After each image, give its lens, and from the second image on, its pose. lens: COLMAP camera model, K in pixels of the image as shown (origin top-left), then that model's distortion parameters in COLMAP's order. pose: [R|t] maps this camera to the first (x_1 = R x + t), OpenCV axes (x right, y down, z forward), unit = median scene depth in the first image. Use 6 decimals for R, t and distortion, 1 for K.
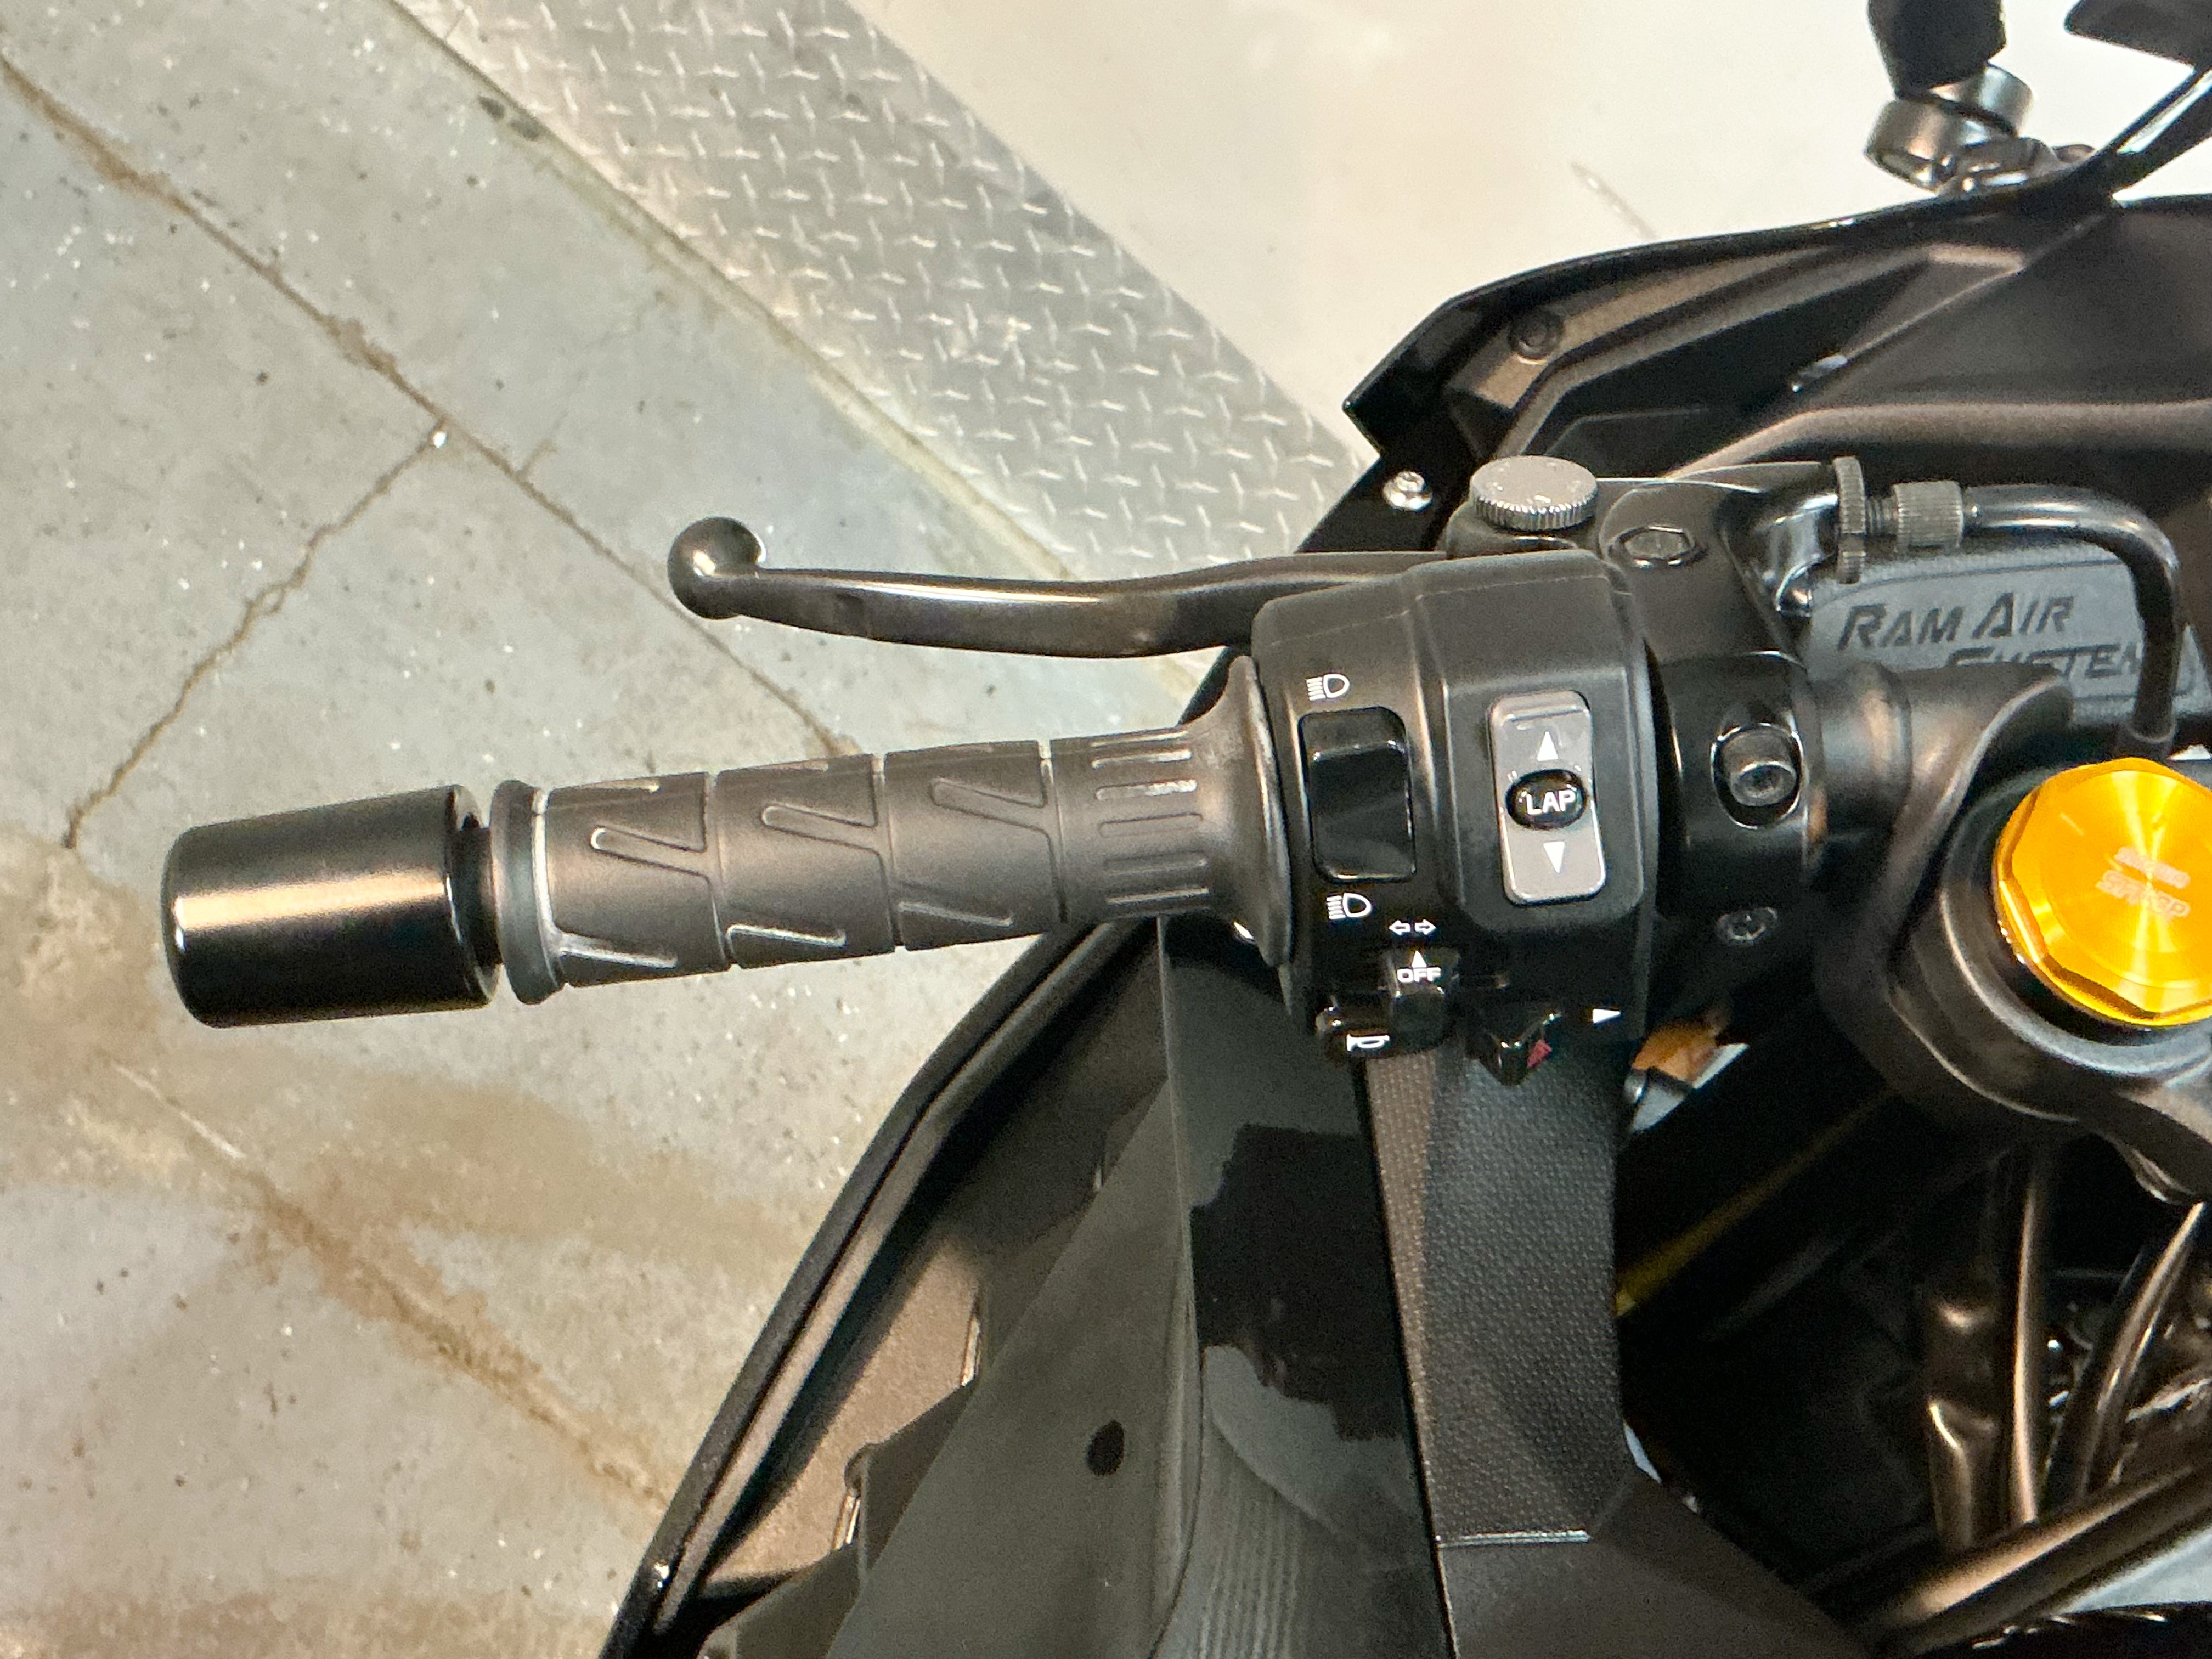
lens RADIAL K [[3046.5, 0, 1095.9], [0, 3046.5, 815.0], [0, 0, 1]] dist [0.091904, 0.000000]
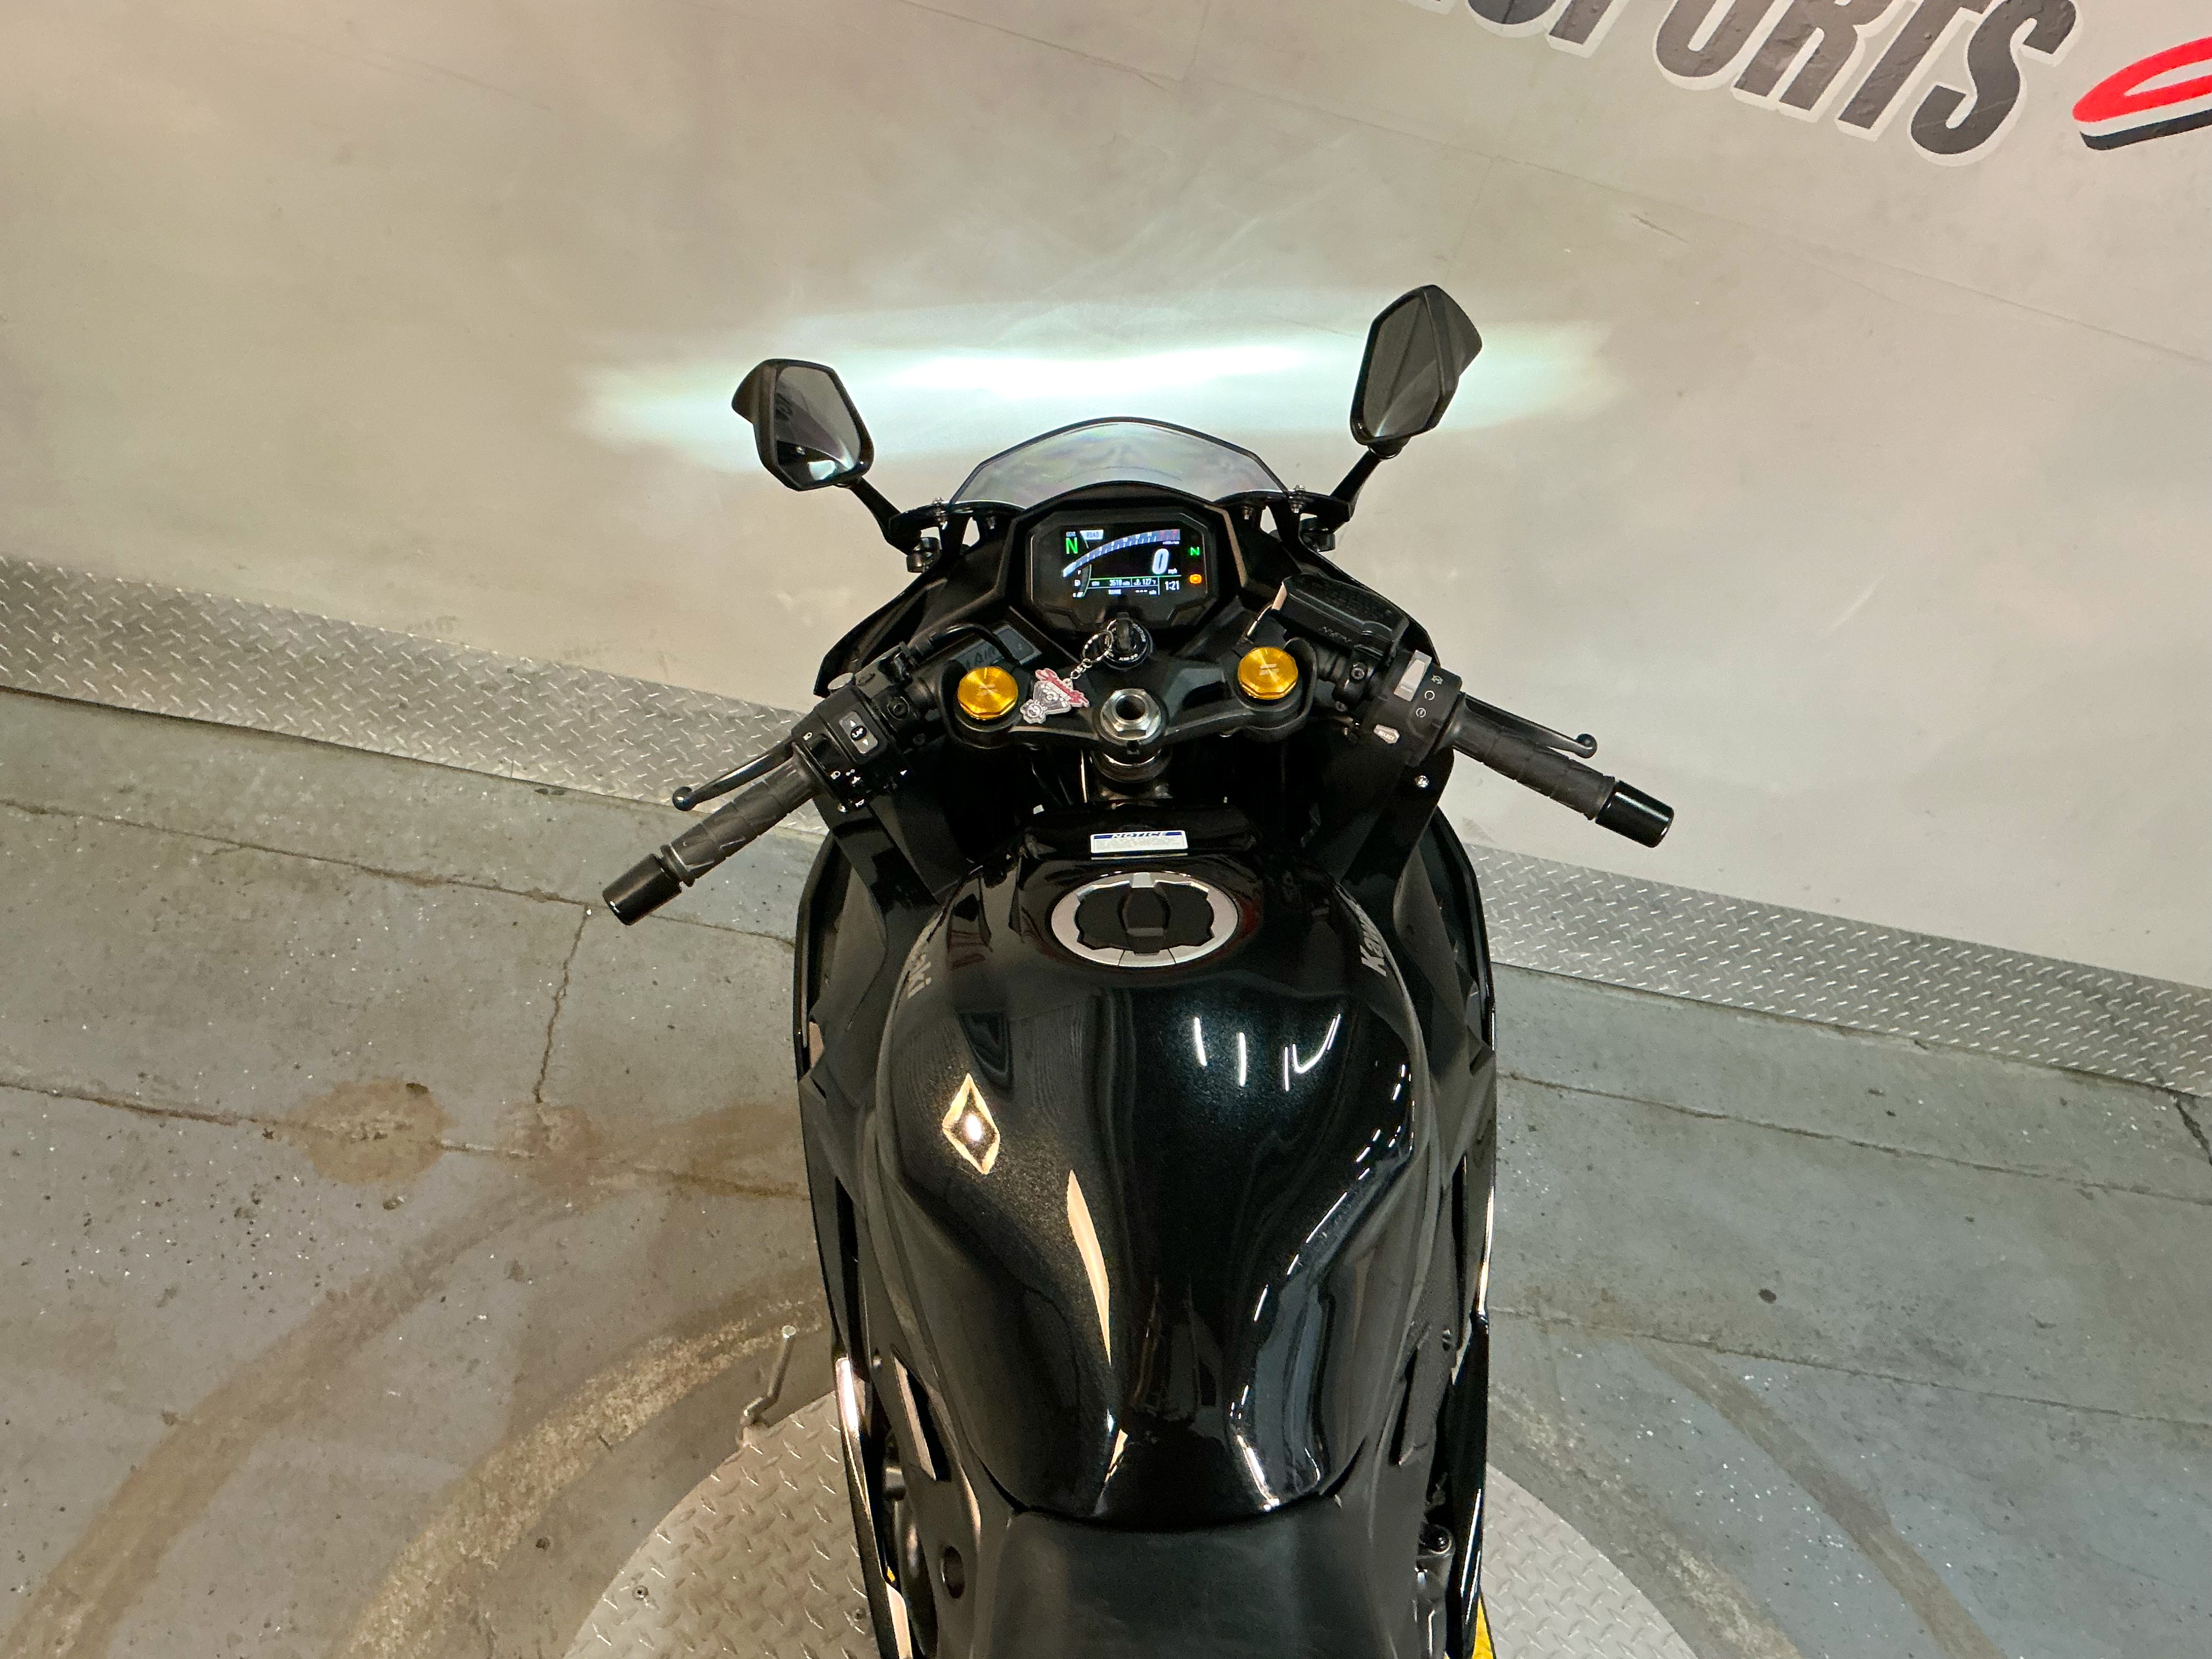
lens RADIAL K [[1980.3, 0, 1151.9], [0, 1980.3, 825.7], [0, 0, 1]] dist [0.050504, -0.028986]
pose [[0.864061, -0.492491, 0.104171, 0.046740], [0.501231, 0.860871, -0.087571, 0.192702], [-0.046550, 0.127880, 0.990697, -0.641925]]
